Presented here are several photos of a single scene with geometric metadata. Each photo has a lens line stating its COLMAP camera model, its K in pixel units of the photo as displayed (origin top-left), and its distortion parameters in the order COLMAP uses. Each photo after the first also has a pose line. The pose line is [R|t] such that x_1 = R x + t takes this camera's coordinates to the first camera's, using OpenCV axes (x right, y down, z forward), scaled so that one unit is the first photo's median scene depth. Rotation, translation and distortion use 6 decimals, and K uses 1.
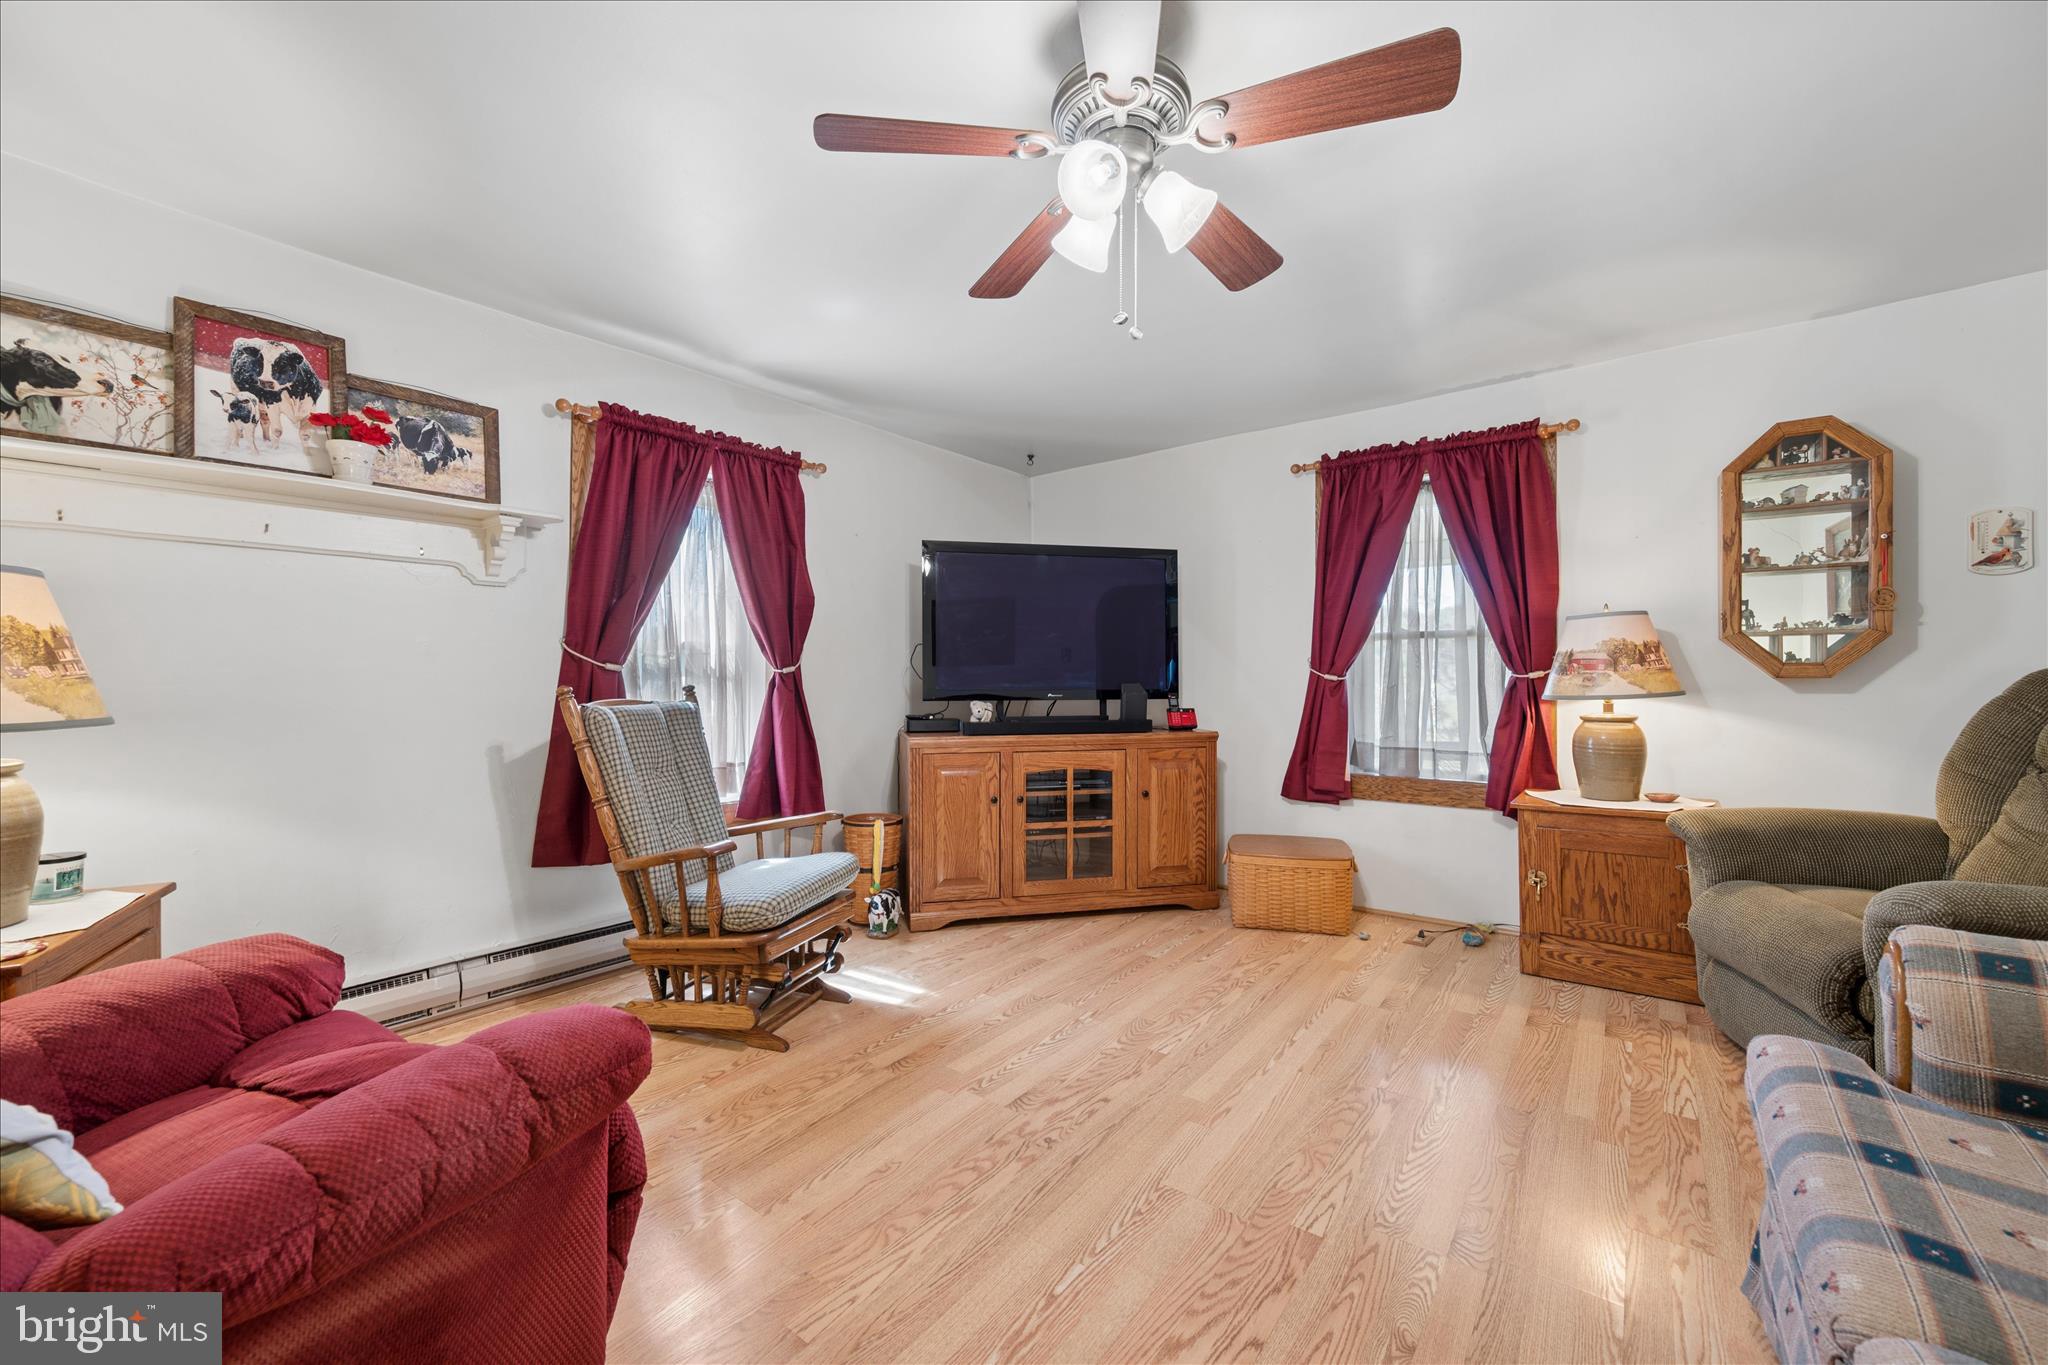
lens RADIAL K [[807.2, 0, 1022.5], [0, 807.2, 676.7], [0, 0, 1]] dist [0.000911, 0.000190]
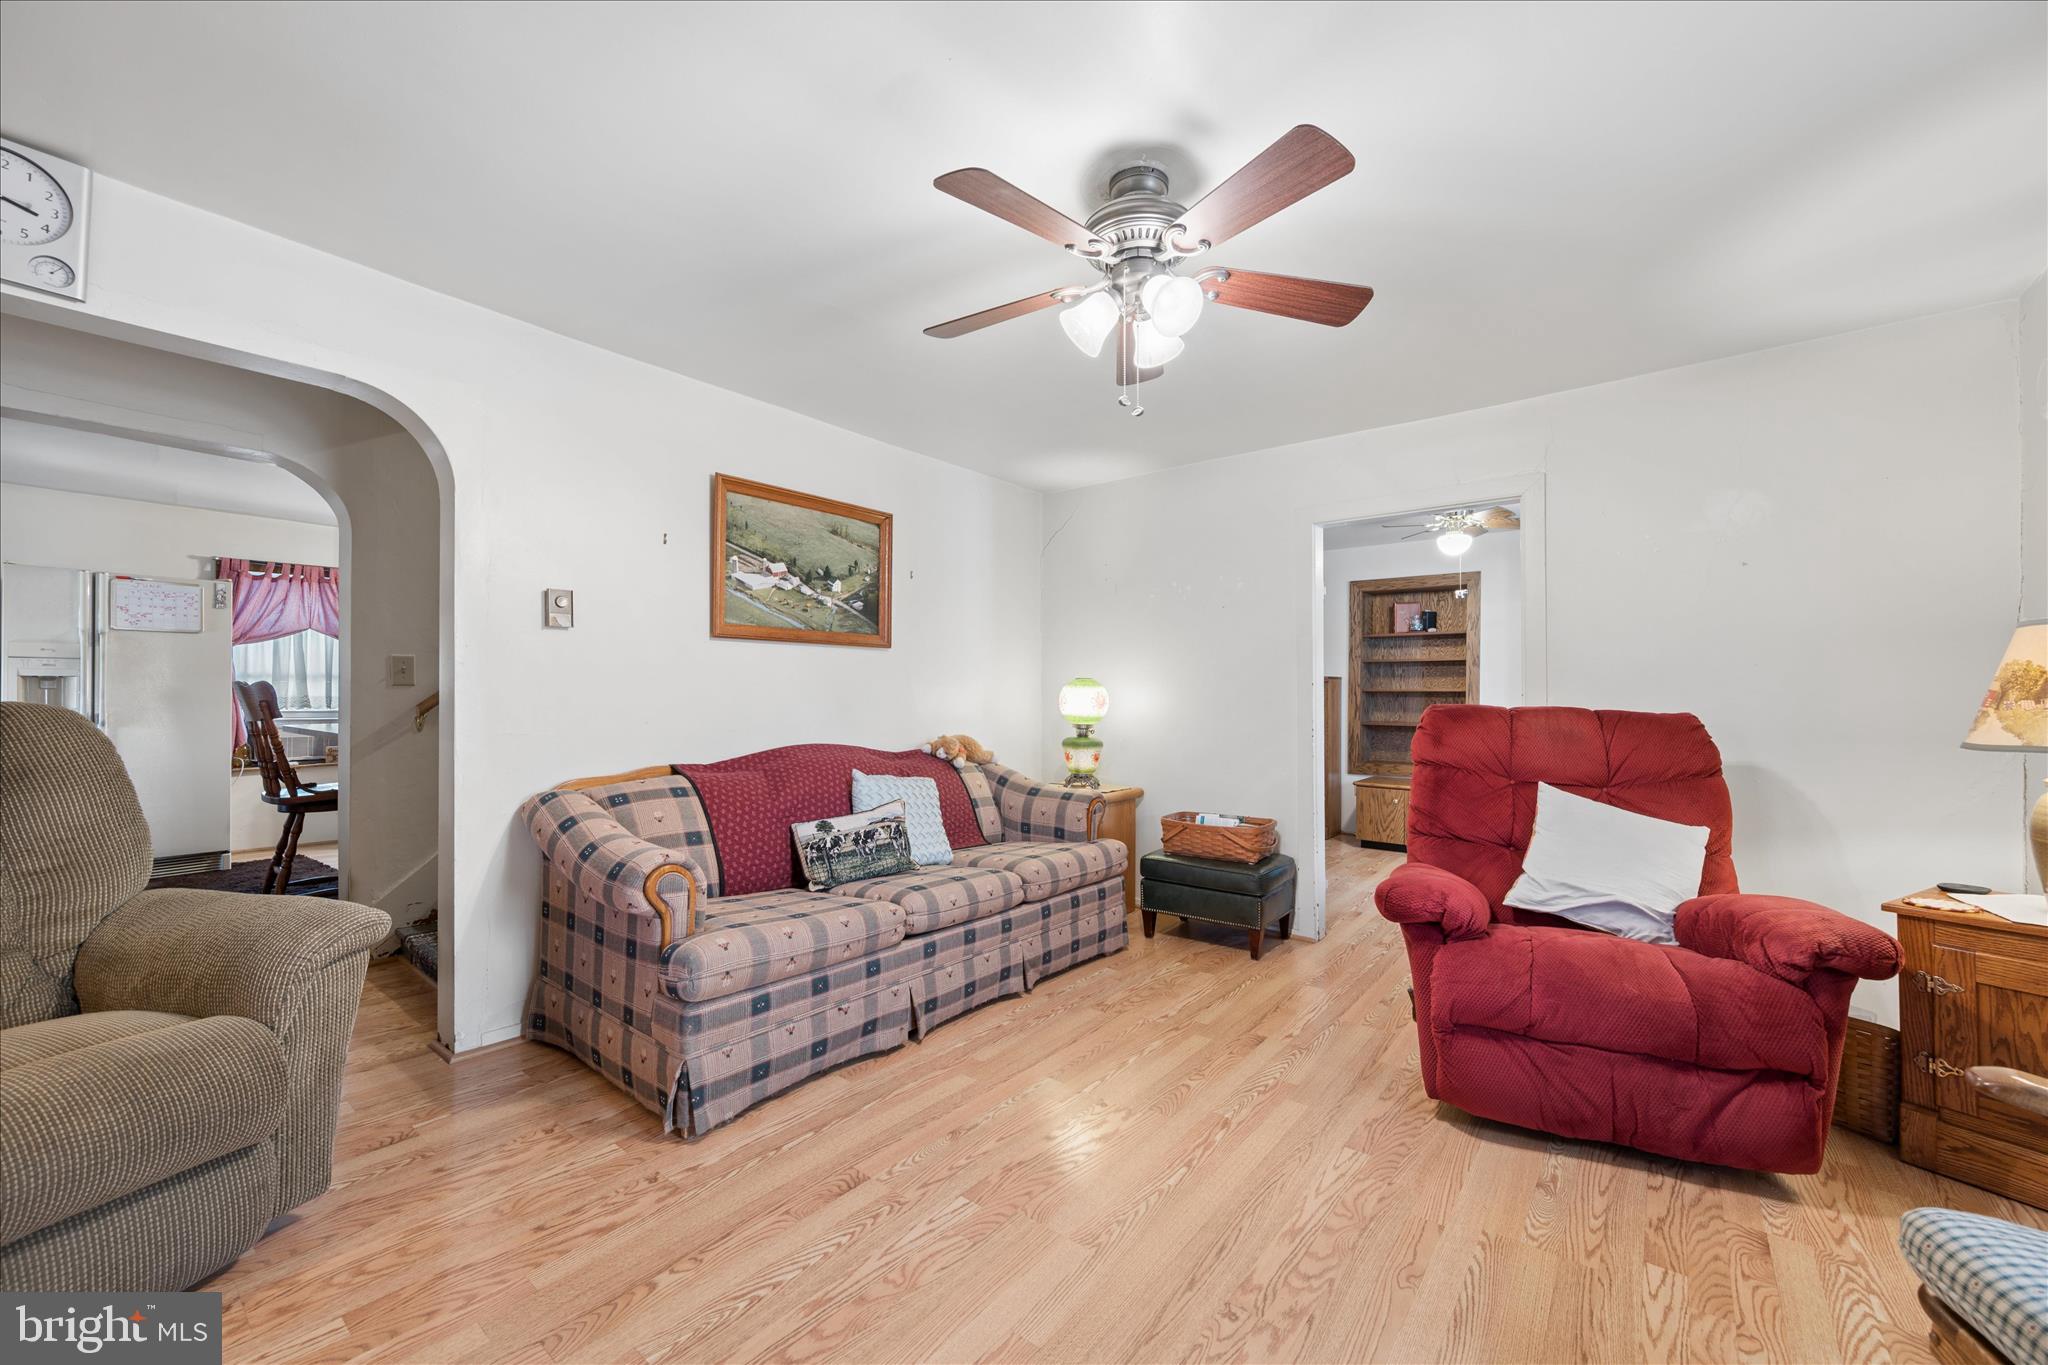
lens RADIAL K [[802.4, 0, 1018.7], [0, 802.4, 694.7], [0, 0, 1]] dist [-0.001501, 0.000068]
pose [[-0.999715, -0.002597, 0.023749, 0.148454], [-0.002742, 0.999978, -0.006081, -0.005427], [-0.023733, -0.006144, -0.999699, 1.205191]]
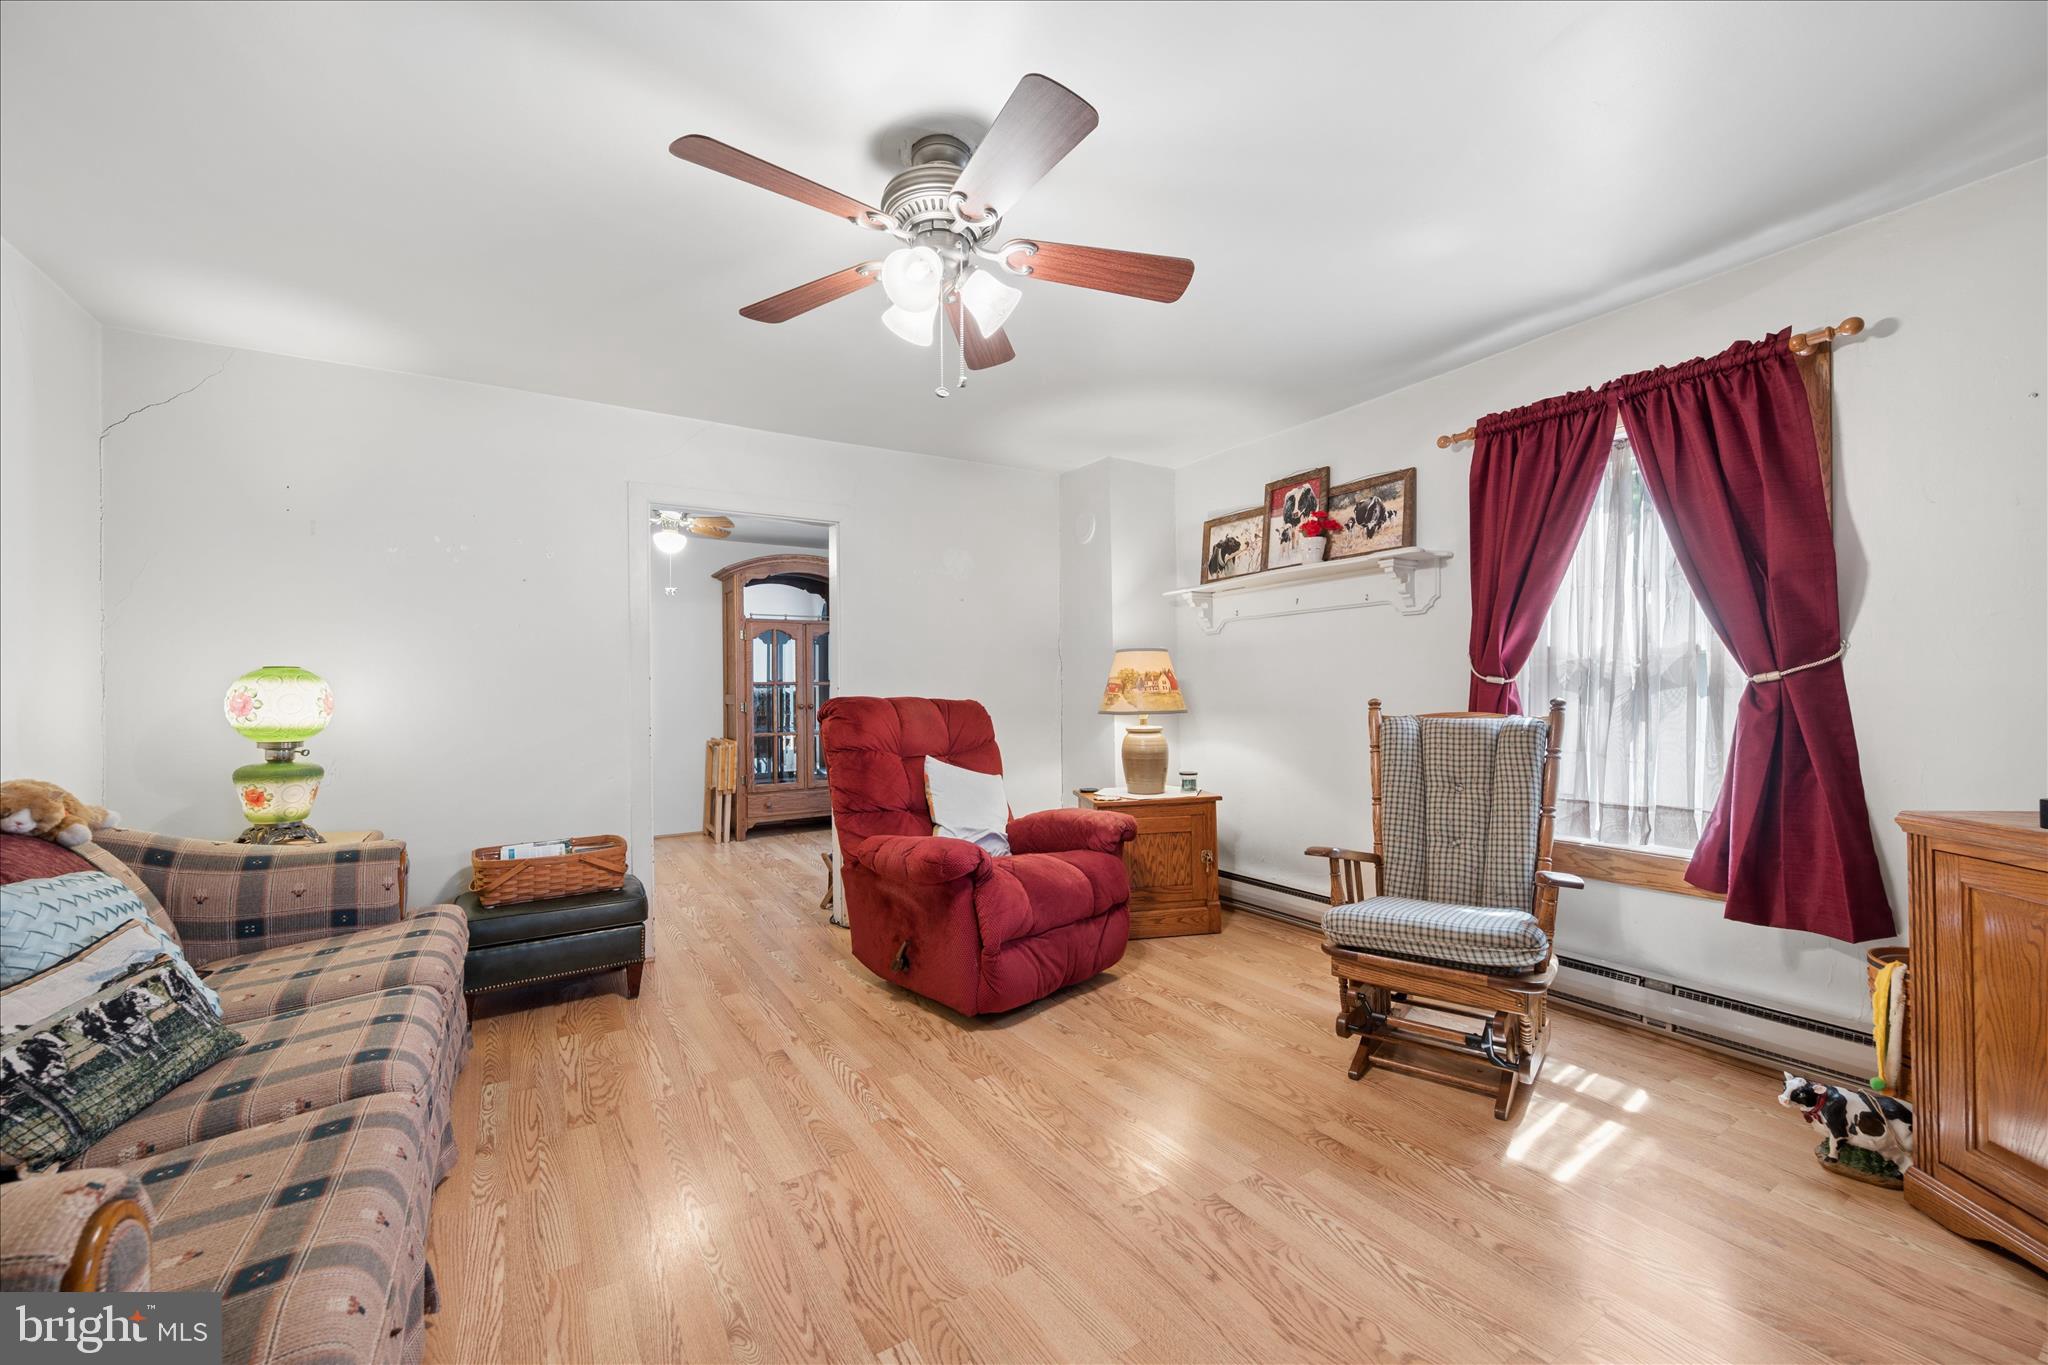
lens RADIAL K [[802.6, 0, 1024.0], [0, 802.6, 682.5], [0, 0, 1]] dist [0.000856, -0.000139]
pose [[-0.345956, -0.002541, -0.938247, 0.633269], [0.013286, 0.999883, -0.007607, -0.009472], [0.938157, -0.015098, -0.345881, 0.820156]]
